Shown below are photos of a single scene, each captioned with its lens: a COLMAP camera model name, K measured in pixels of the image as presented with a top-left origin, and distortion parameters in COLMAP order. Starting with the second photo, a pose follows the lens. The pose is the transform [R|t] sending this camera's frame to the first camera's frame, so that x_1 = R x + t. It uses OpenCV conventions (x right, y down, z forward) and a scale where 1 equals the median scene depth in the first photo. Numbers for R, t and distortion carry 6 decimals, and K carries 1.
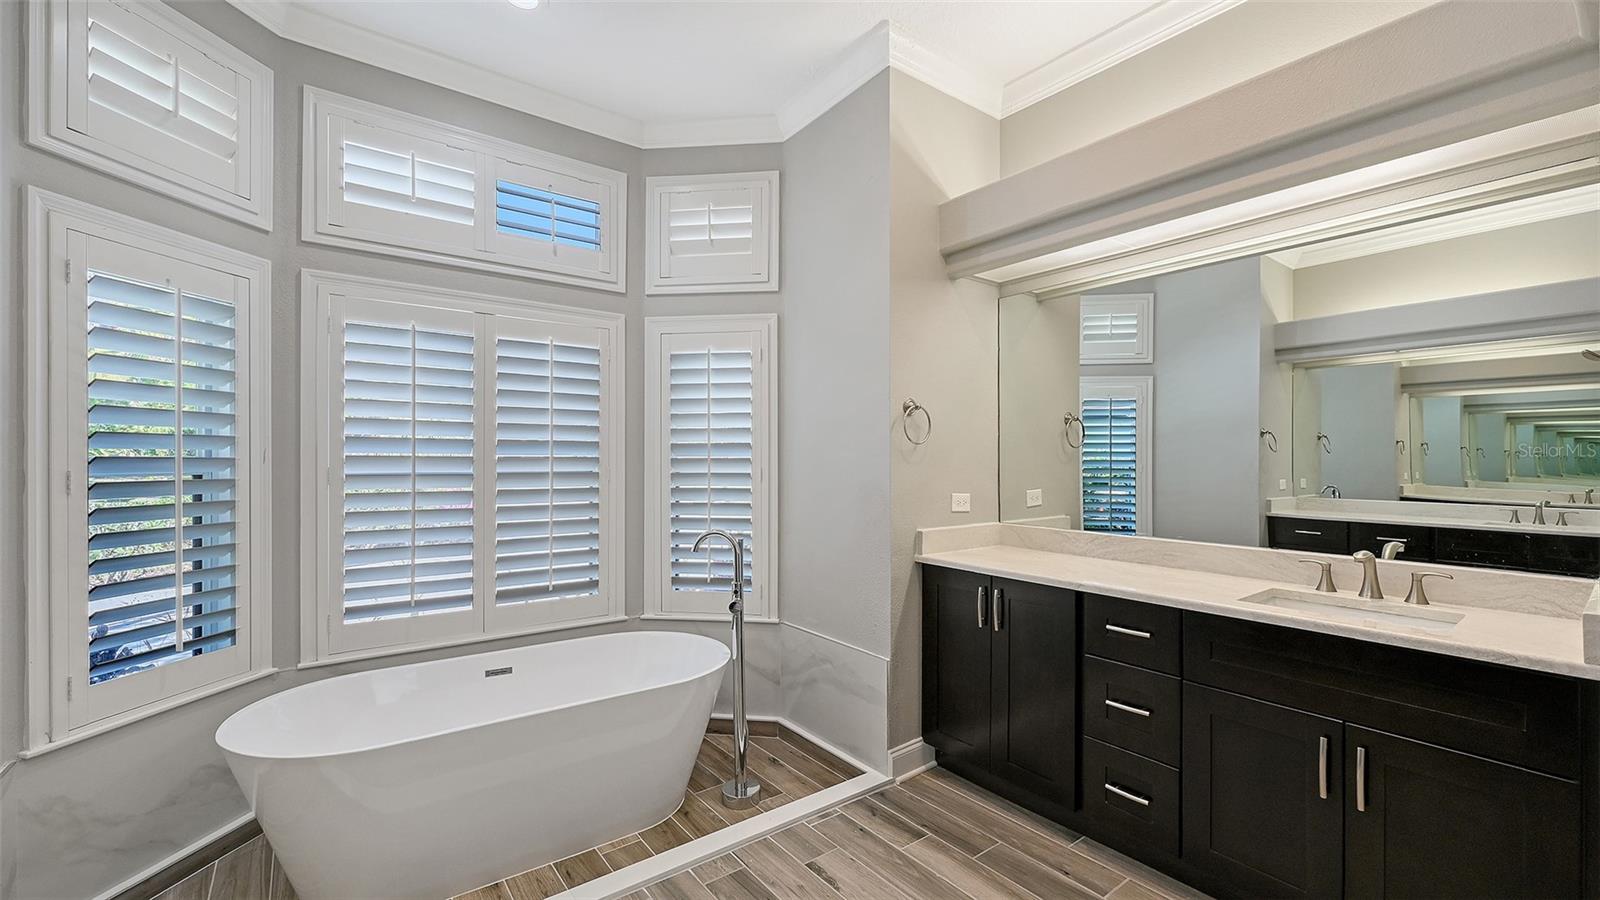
lens RADIAL K [[649.1, 0, 795.8], [0, 649.1, 458.1], [0, 0, 1]] dist [-0.001120, -0.000068]
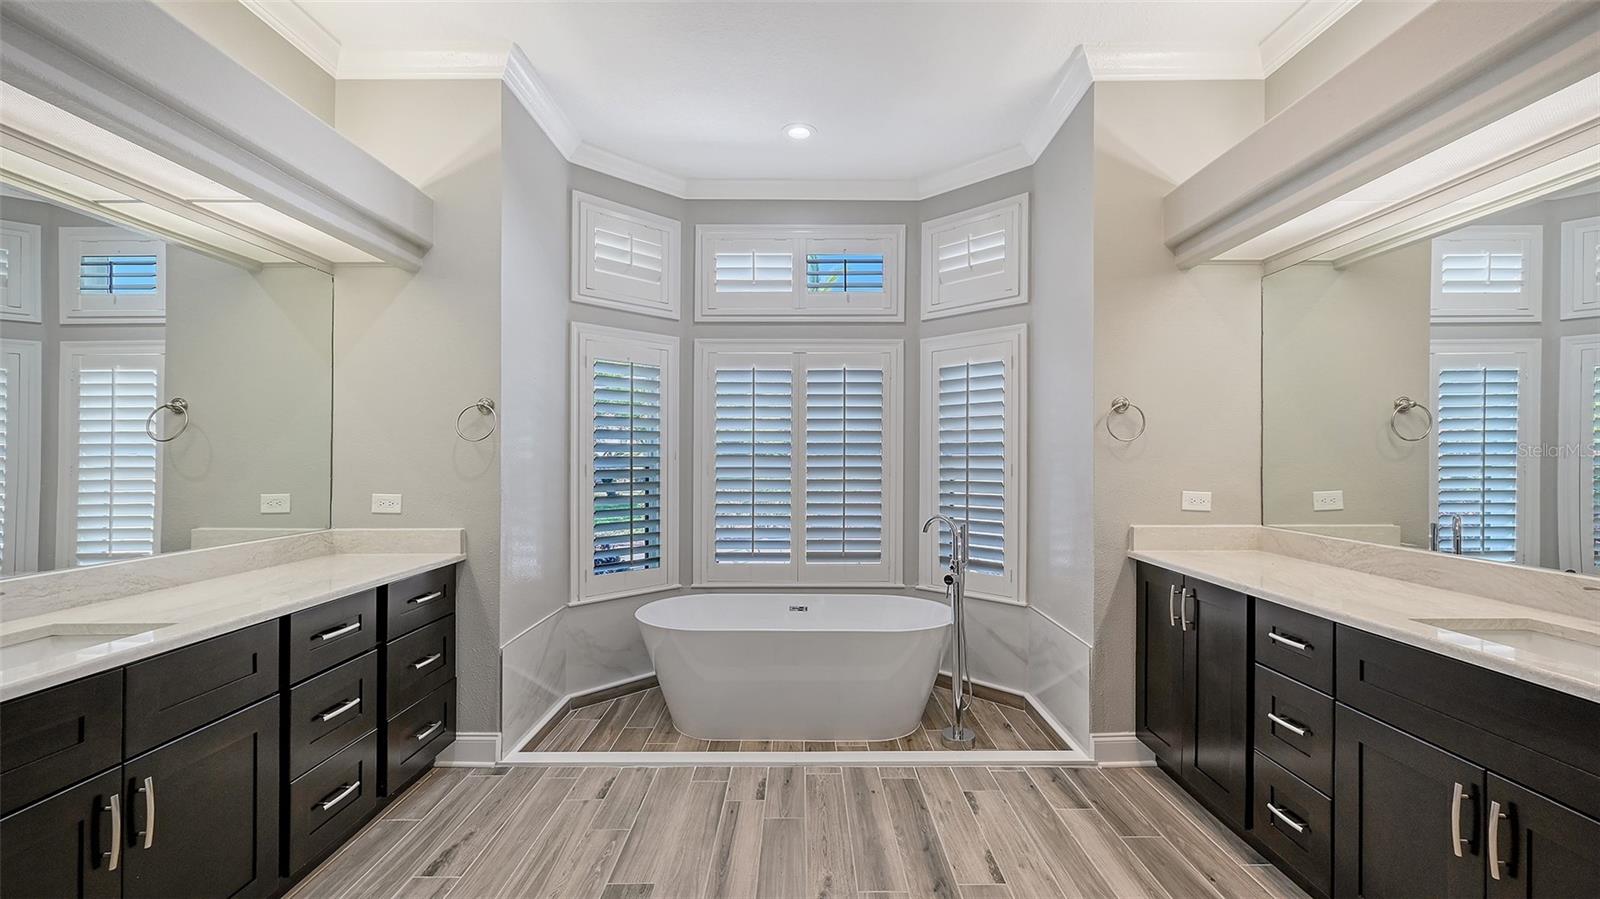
lens RADIAL K [[649.1, 0, 806.4], [0, 649.1, 448.5], [0, 0, 1]] dist [-0.001120, -0.000068]
pose [[0.800726, -0.011017, -0.598929, 0.392830], [0.004060, 0.999908, -0.012965, 0.001284], [0.599017, 0.007950, 0.800697, -0.114320]]
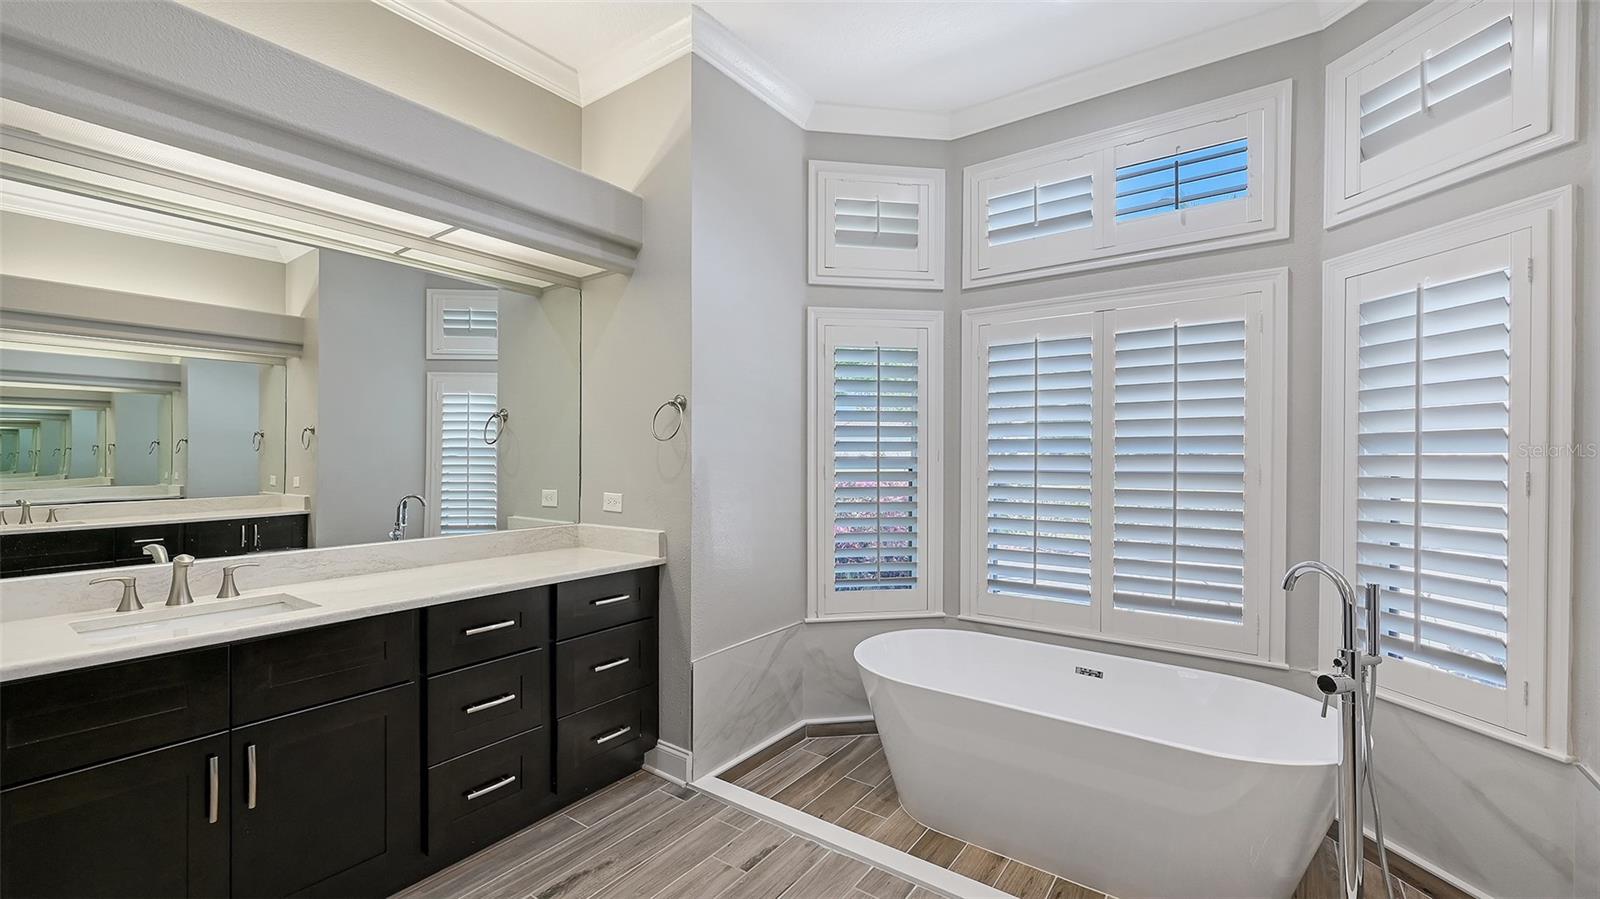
lens RADIAL K [[649.1, 0, 794.9], [0, 649.1, 453.3], [0, 0, 1]] dist [-0.001120, -0.000068]
pose [[0.291276, -0.007771, -0.956607, 0.353086], [0.003115, 0.999969, -0.007175, 0.000997], [0.956634, -0.000890, 0.291291, 0.278851]]
